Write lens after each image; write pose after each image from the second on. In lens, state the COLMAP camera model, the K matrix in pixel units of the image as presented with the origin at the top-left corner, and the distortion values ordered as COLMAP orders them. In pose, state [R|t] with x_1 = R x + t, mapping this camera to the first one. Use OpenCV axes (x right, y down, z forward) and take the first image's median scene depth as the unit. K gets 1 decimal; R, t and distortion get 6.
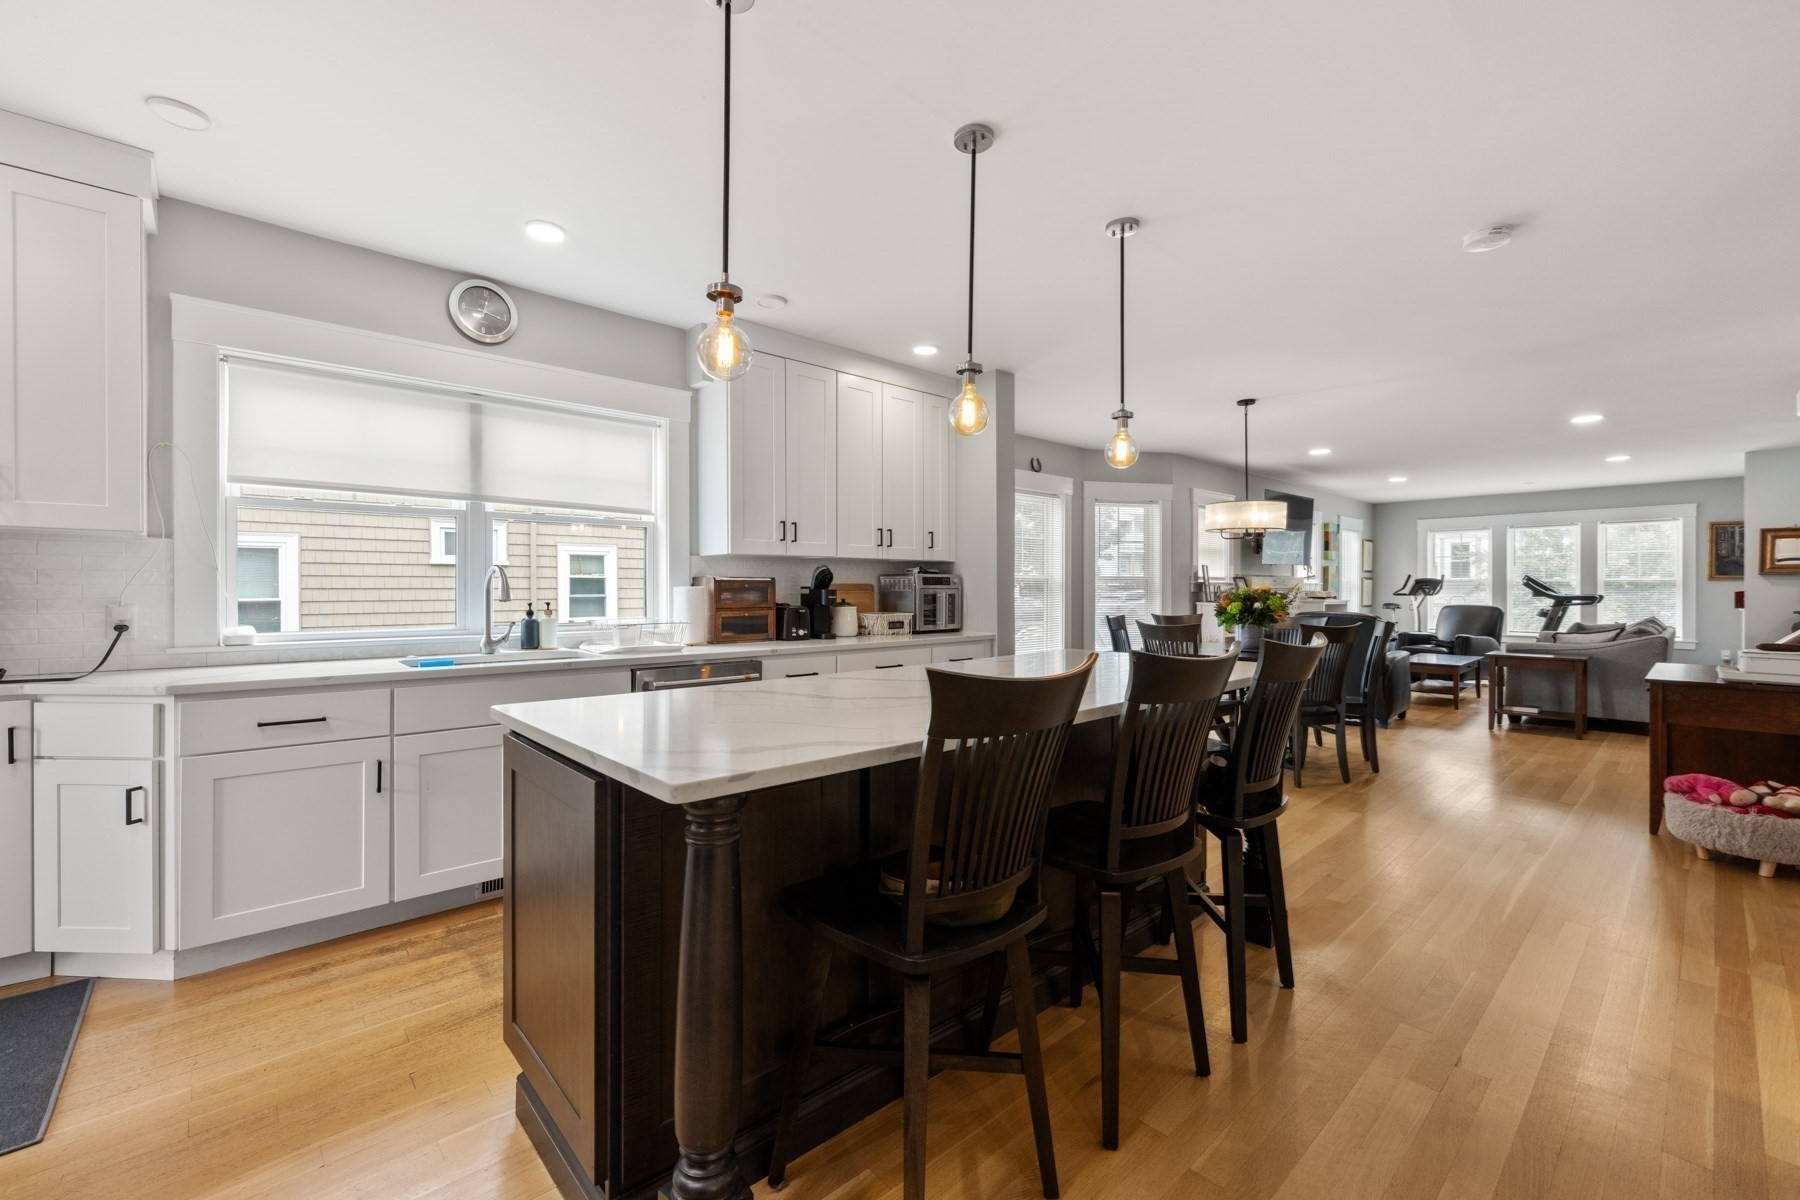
lens RADIAL K [[757.9, 0, 906.5], [0, 757.9, 589.9], [0, 0, 1]] dist [-0.001123, 0.000897]
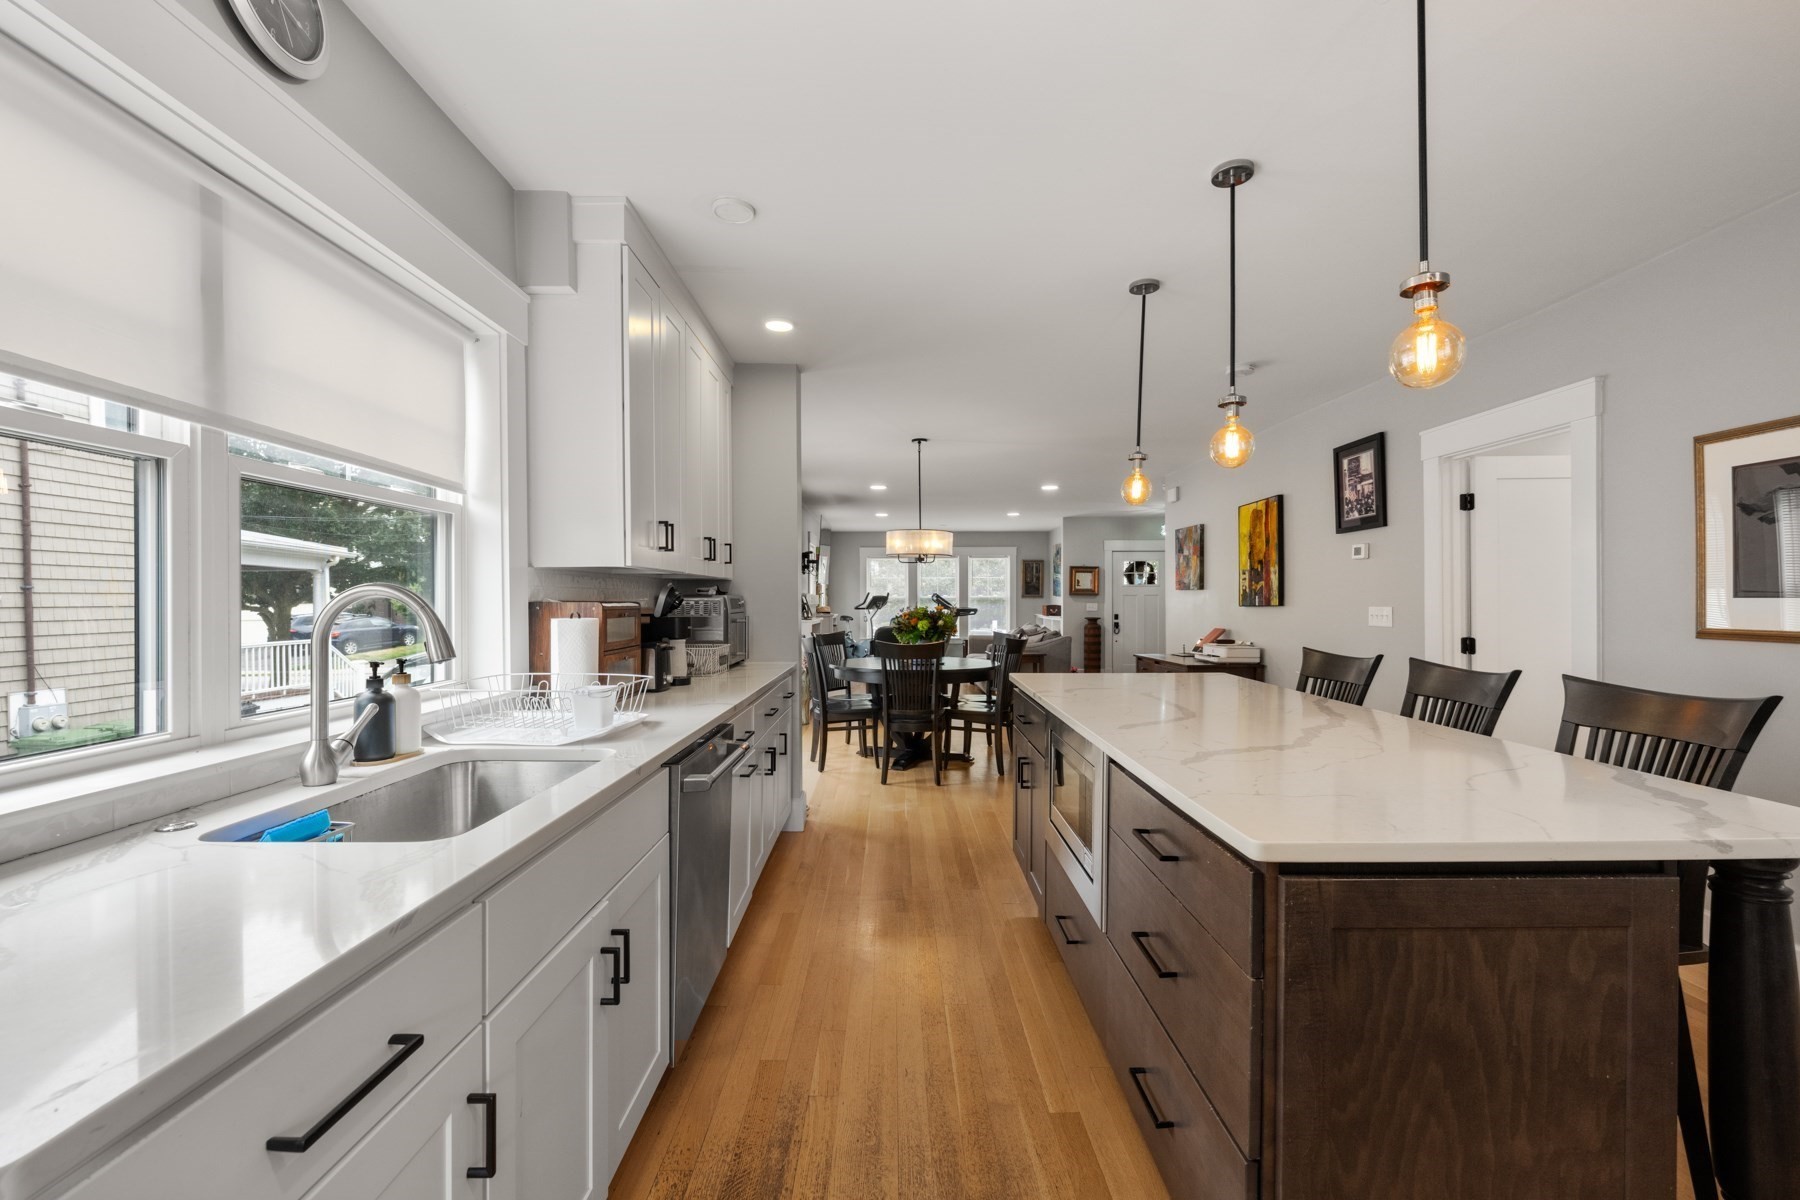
lens RADIAL K [[757.9, 0, 875.1], [0, 757.9, 608.1], [0, 0, 1]] dist [-0.001123, 0.000897]
pose [[0.700849, -0.006814, 0.713277, -0.476941], [0.000154, 0.999956, 0.009401, -0.015813], [-0.713310, -0.006479, 0.700819, 0.344817]]
